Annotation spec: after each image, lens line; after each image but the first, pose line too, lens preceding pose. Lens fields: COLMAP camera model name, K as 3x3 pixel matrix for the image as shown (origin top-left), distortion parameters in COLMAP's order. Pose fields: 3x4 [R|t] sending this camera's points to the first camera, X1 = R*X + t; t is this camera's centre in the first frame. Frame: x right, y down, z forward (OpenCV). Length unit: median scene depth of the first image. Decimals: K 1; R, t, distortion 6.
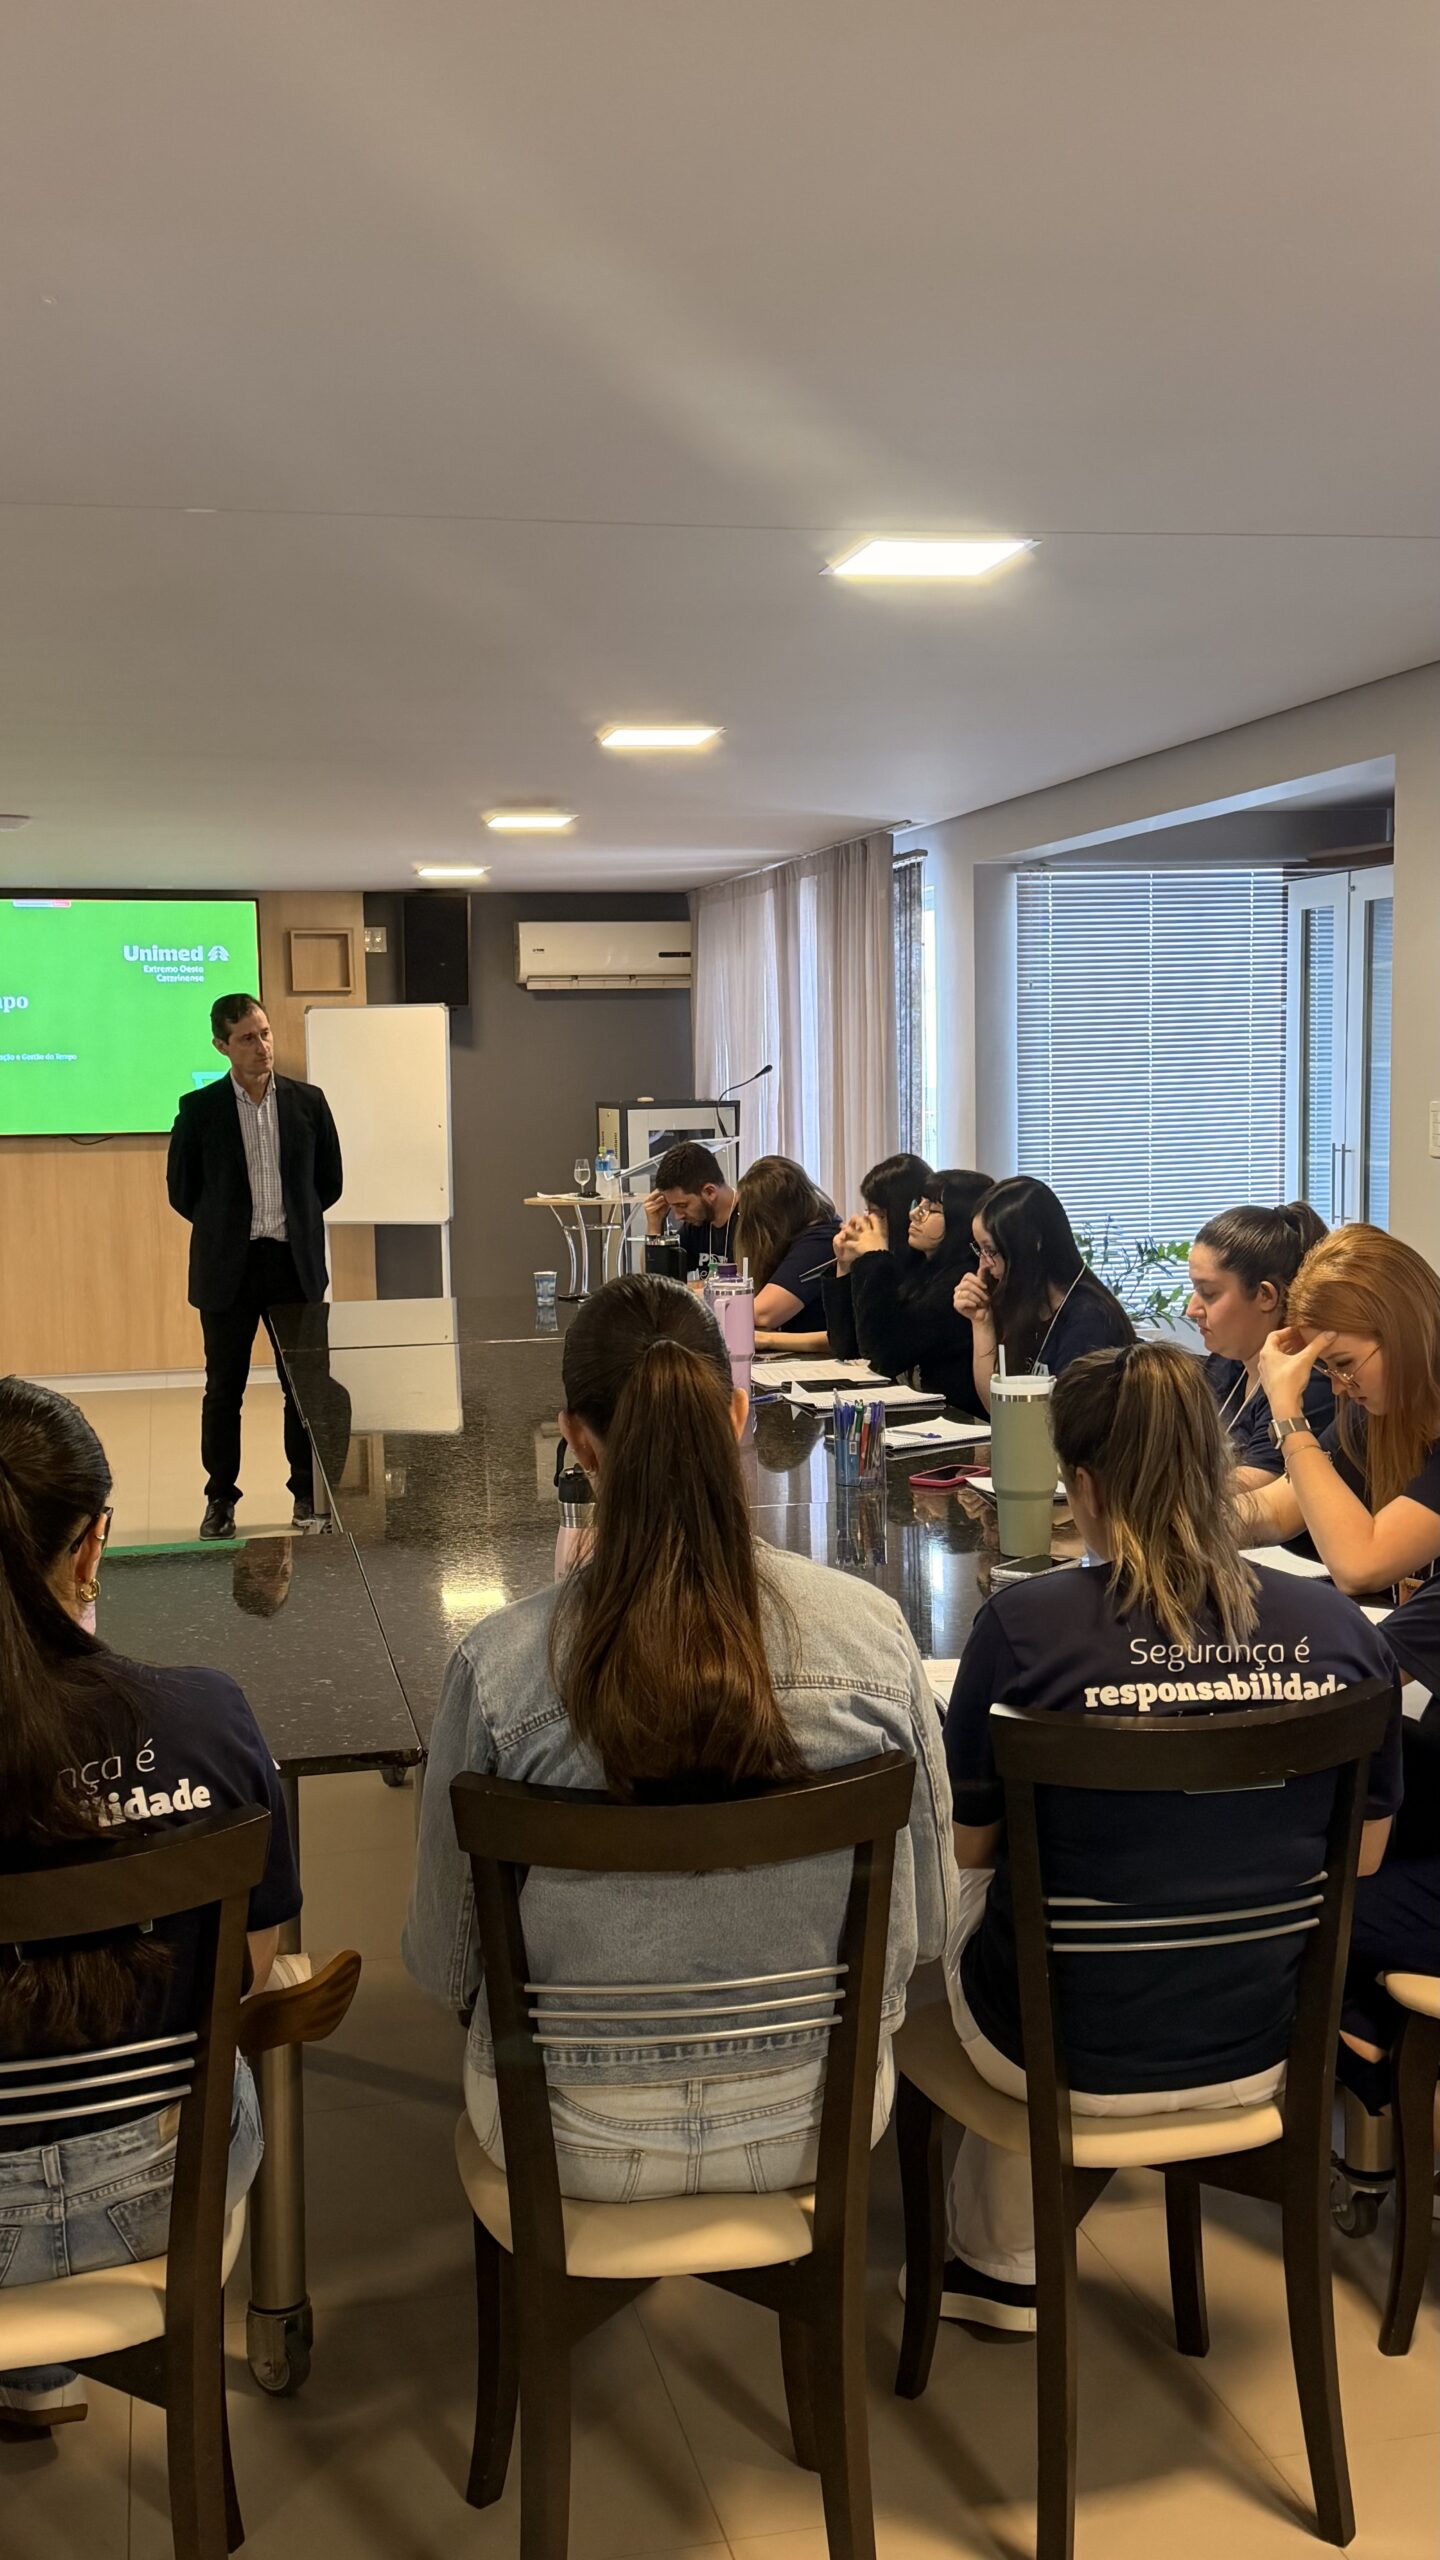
lens RADIAL K [[2594.6, 0, 720.0], [0, 2594.6, 1280.0], [0, 0, 1]] dist [0.204736, -0.558171]
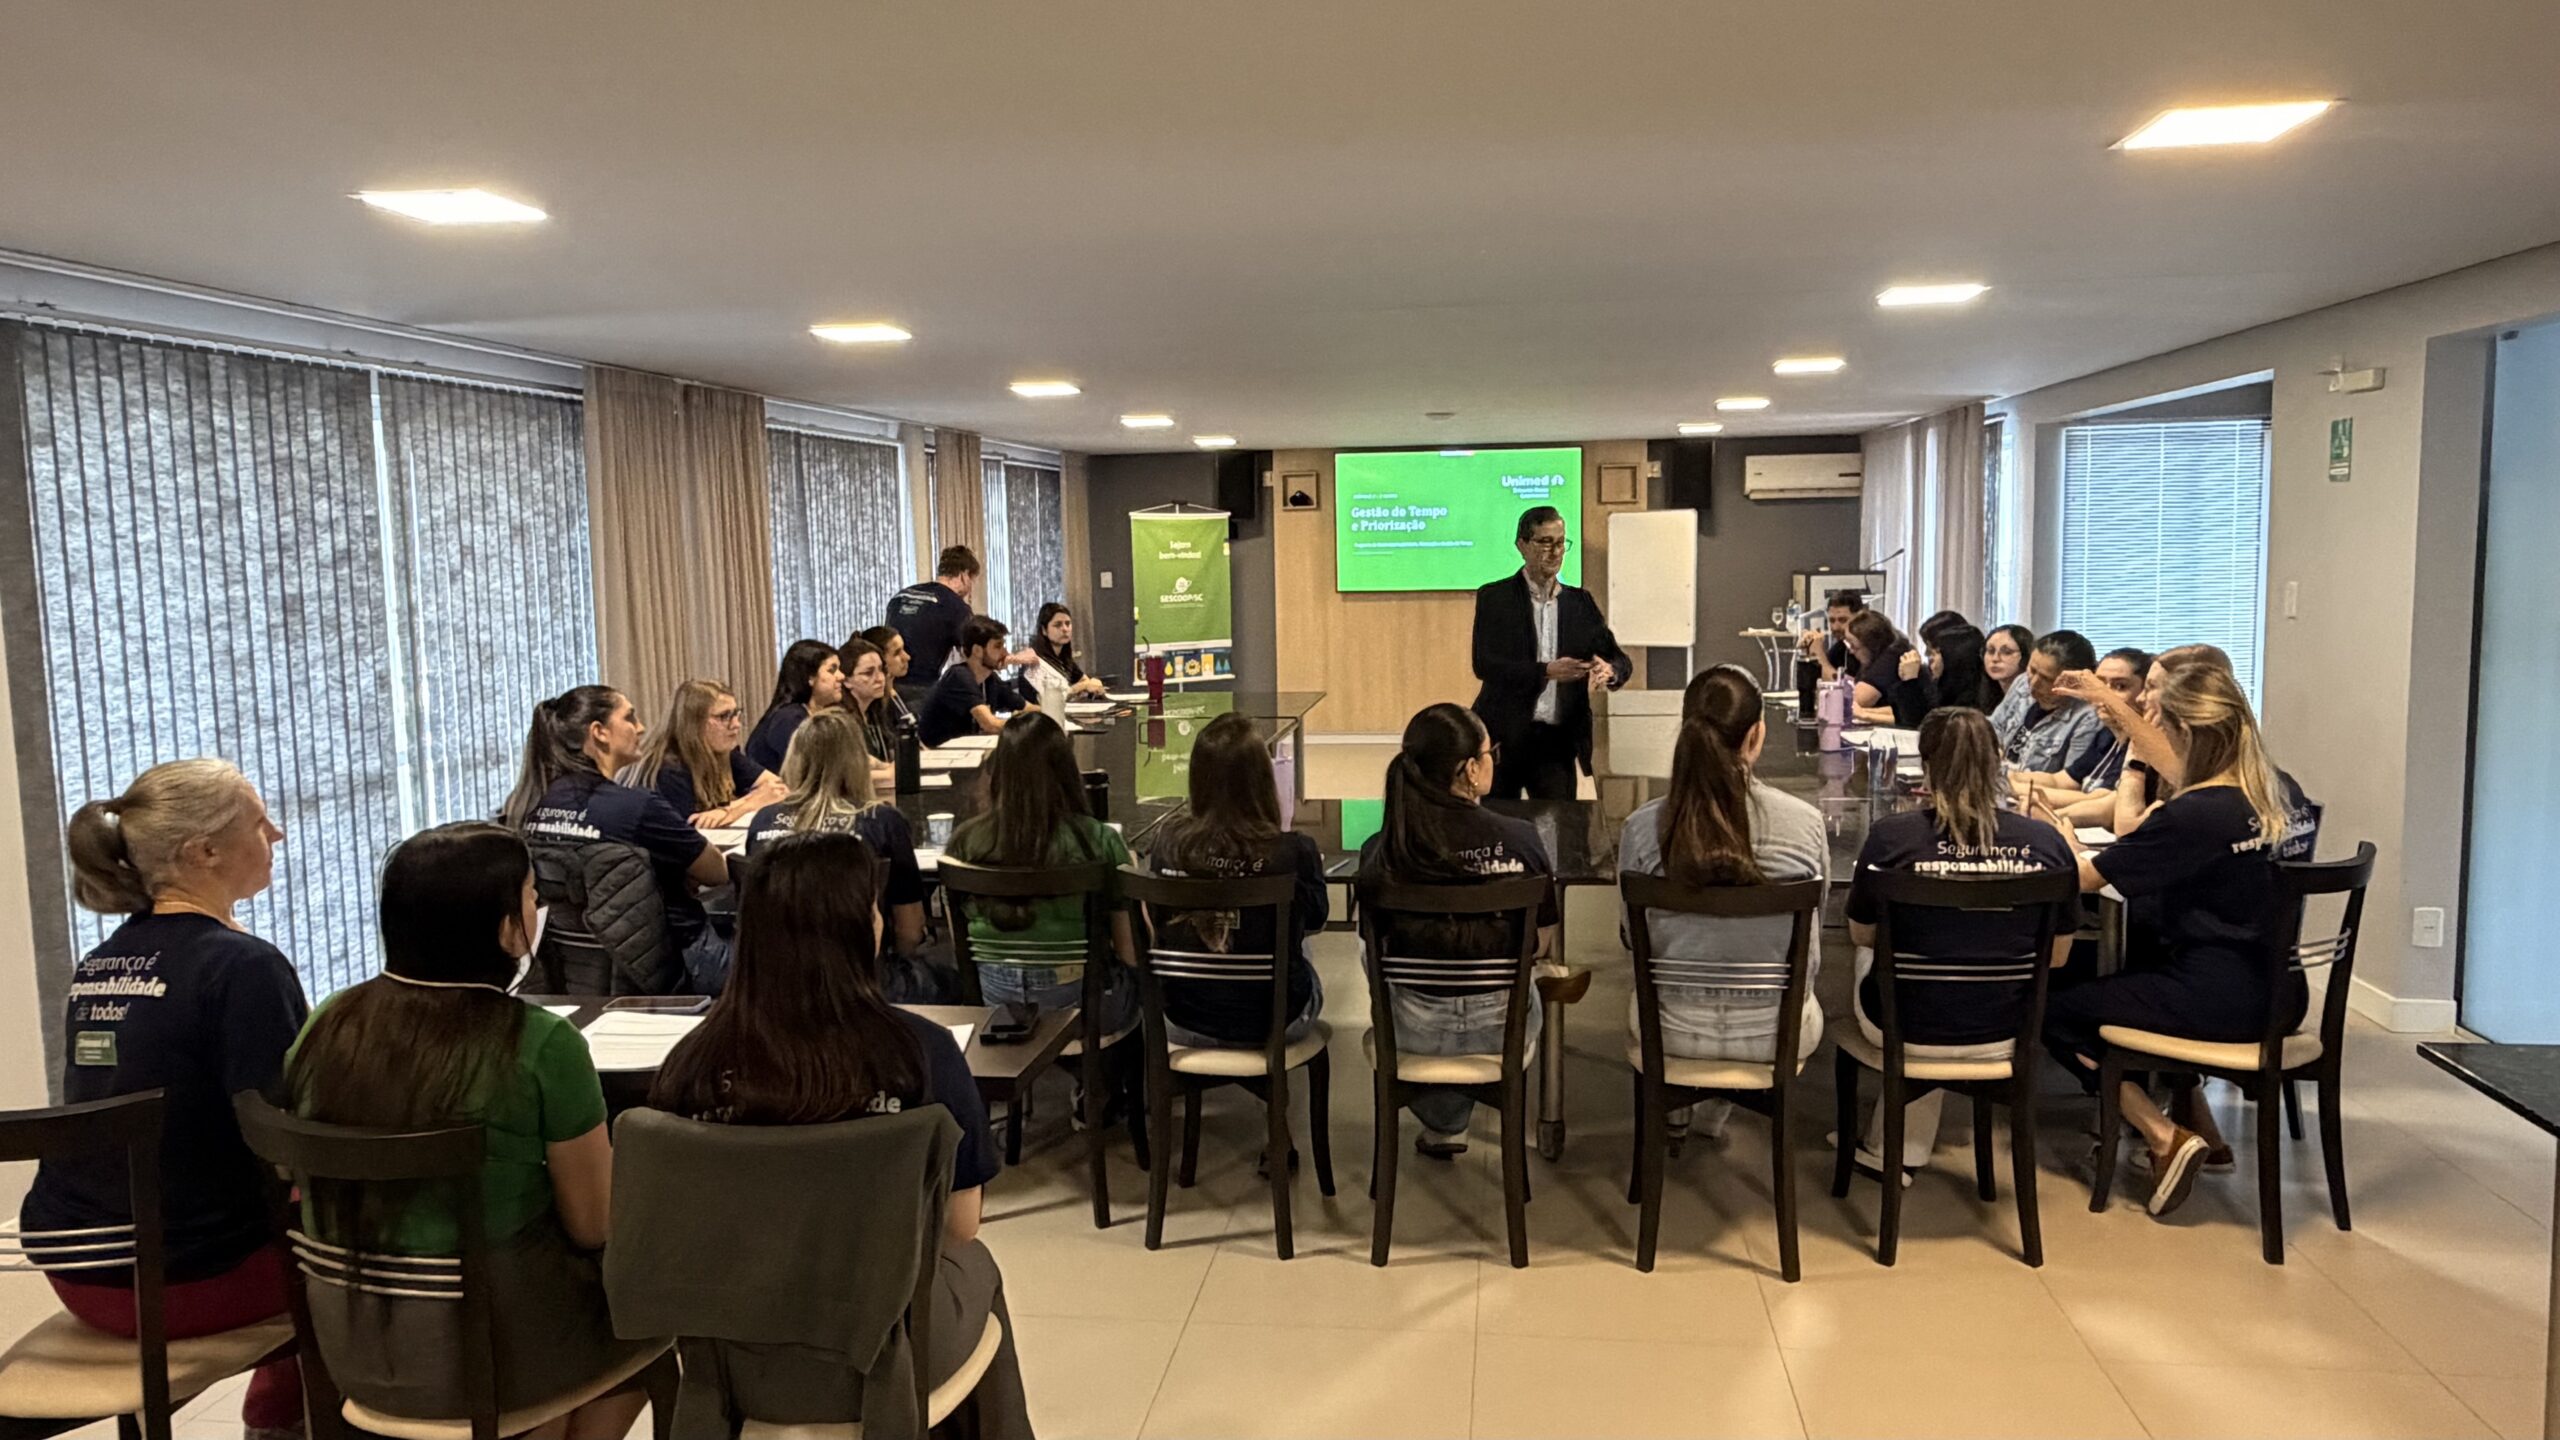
lens RADIAL K [[1711.8, 0, 1280.0], [0, 1711.8, 720.0], [0, 0, 1]] dist [-0.002406, -0.001363]
pose [[0.939370, 0.033695, -0.341247, 0.114206], [-0.025960, 0.999293, 0.027207, 0.010026], [0.341922, -0.016699, 0.939580, -0.500111]]
